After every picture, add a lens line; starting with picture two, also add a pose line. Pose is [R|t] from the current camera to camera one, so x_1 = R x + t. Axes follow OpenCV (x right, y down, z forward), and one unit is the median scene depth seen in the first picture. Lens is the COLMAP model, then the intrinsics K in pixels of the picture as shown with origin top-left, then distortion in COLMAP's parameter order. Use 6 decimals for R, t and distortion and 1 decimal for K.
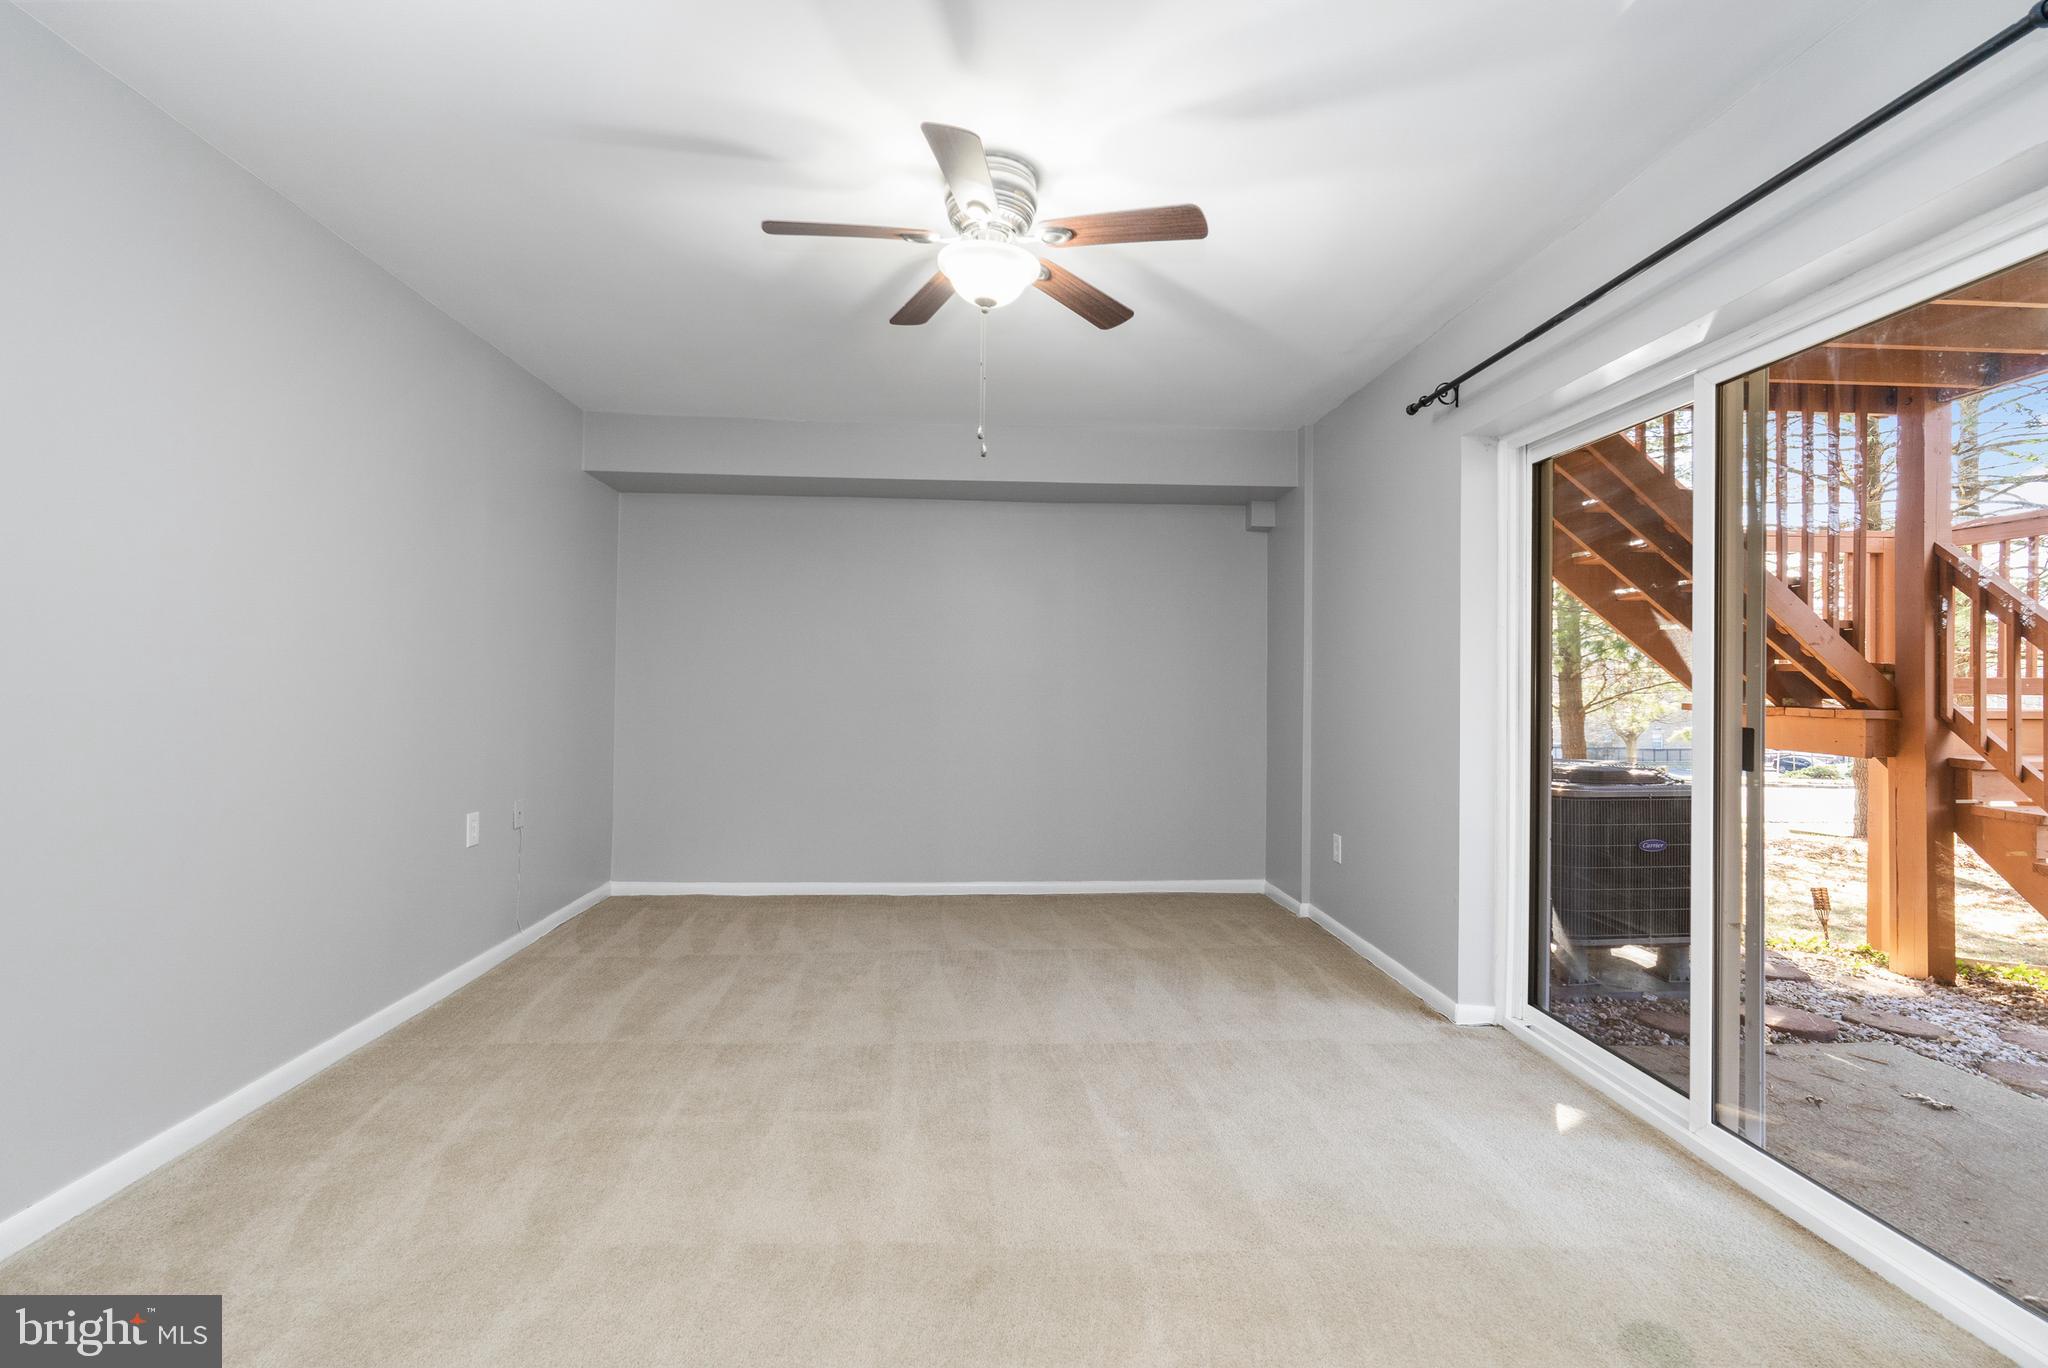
lens RADIAL K [[951.1, 0, 1036.9], [0, 951.1, 683.6], [0, 0, 1]] dist [-0.002698, 0.000545]
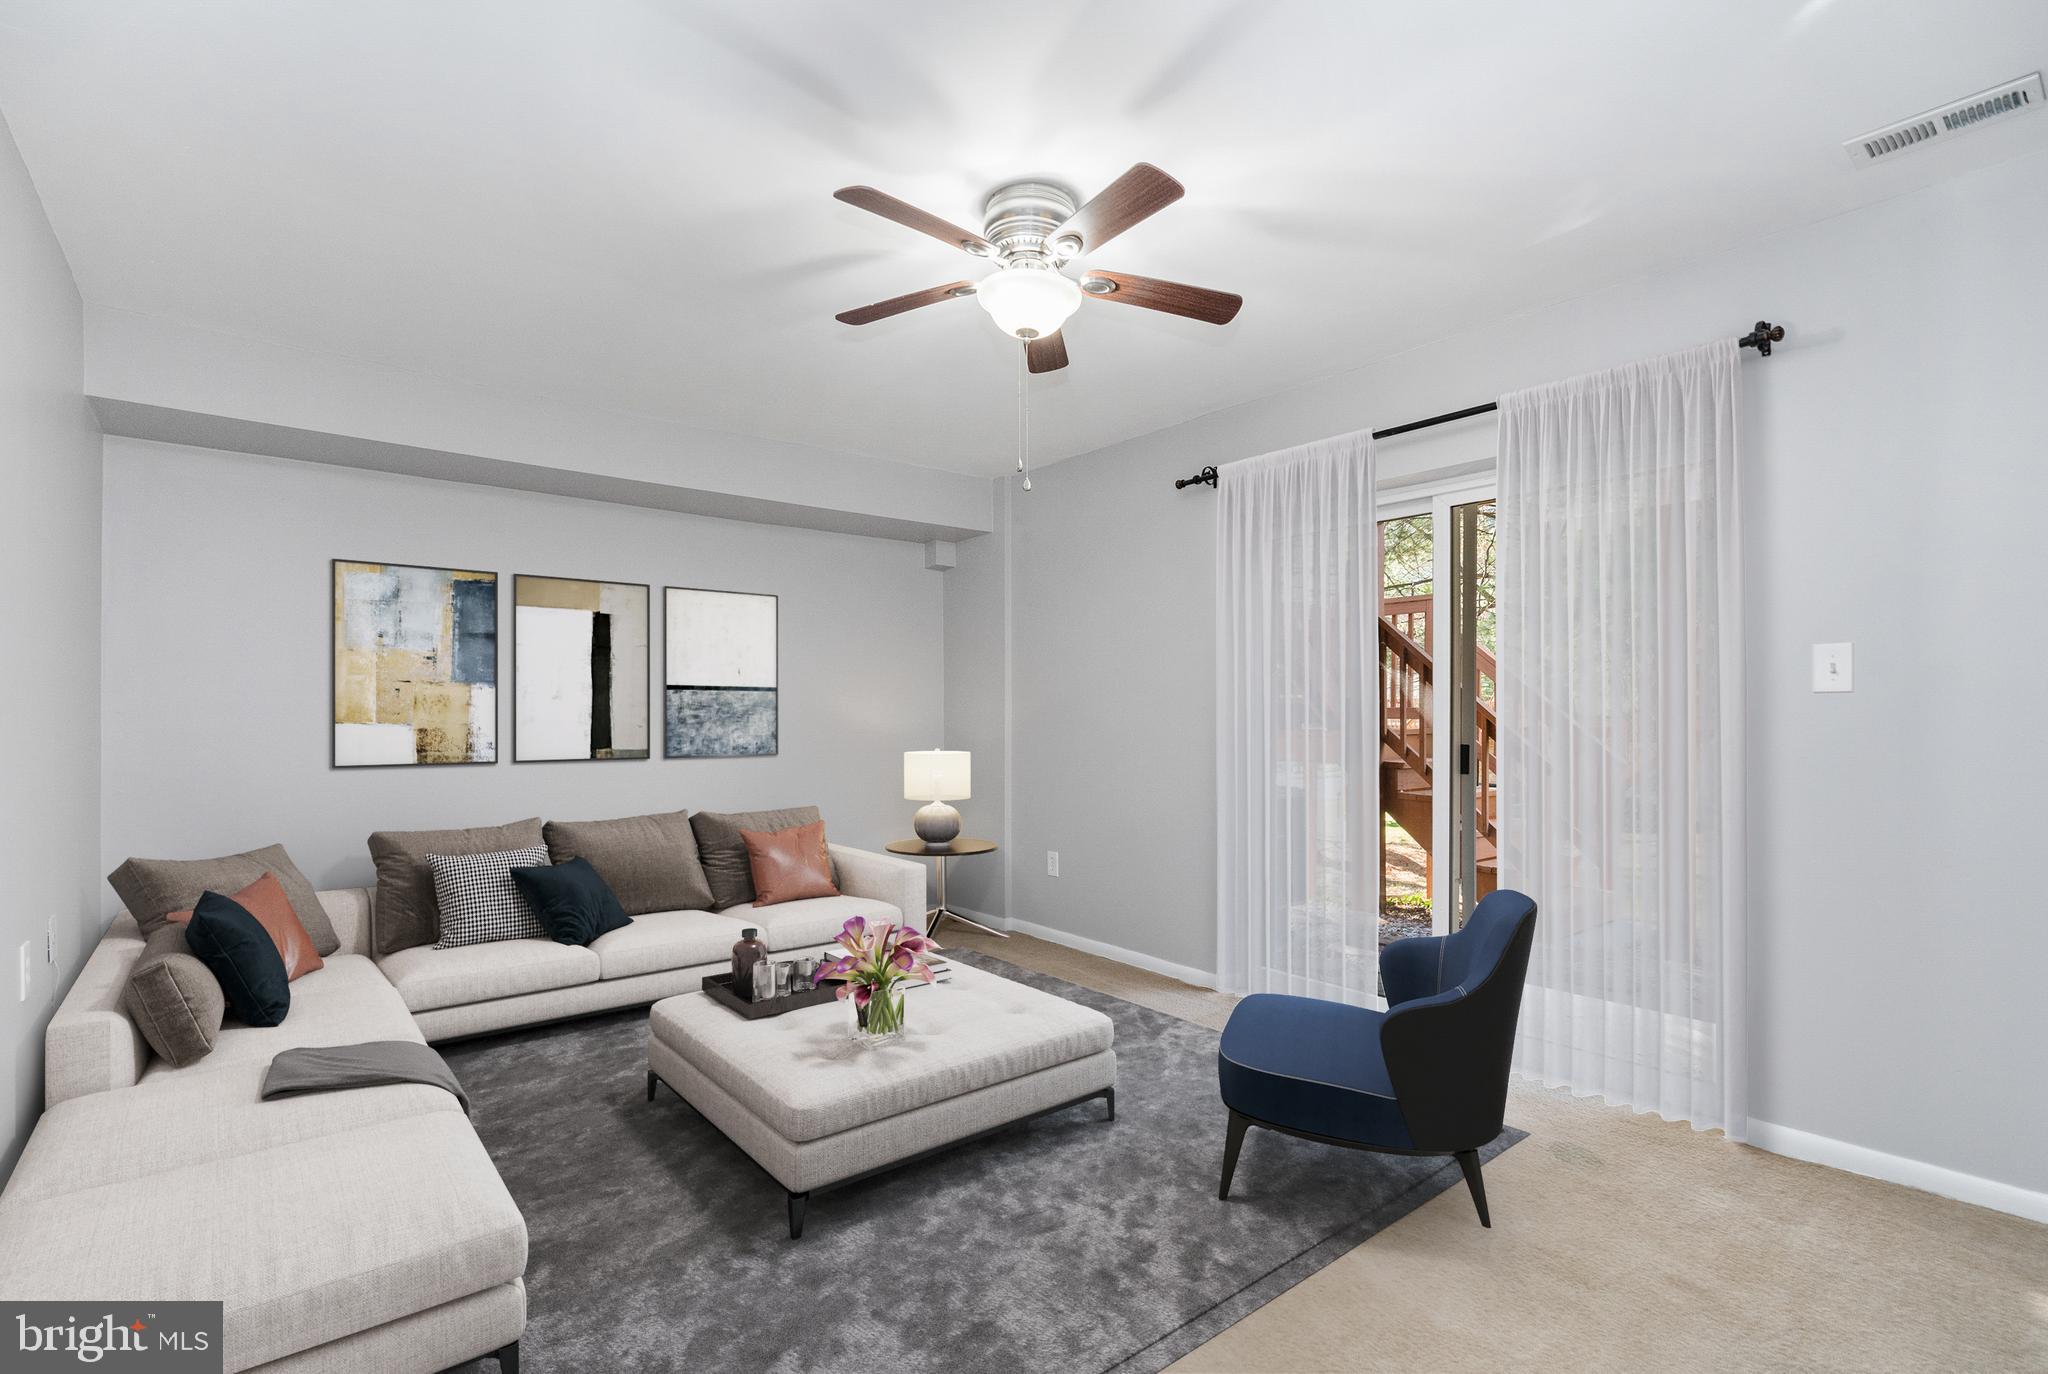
lens RADIAL K [[951.1, 0, 1036.1], [0, 951.1, 734.2], [0, 0, 1]] dist [-0.002698, 0.000545]
pose [[0.813557, -0.020593, 0.581121, -0.357346], [0.005892, 0.999613, 0.027174, -0.009183], [-0.581456, -0.018684, 0.813363, 0.111158]]
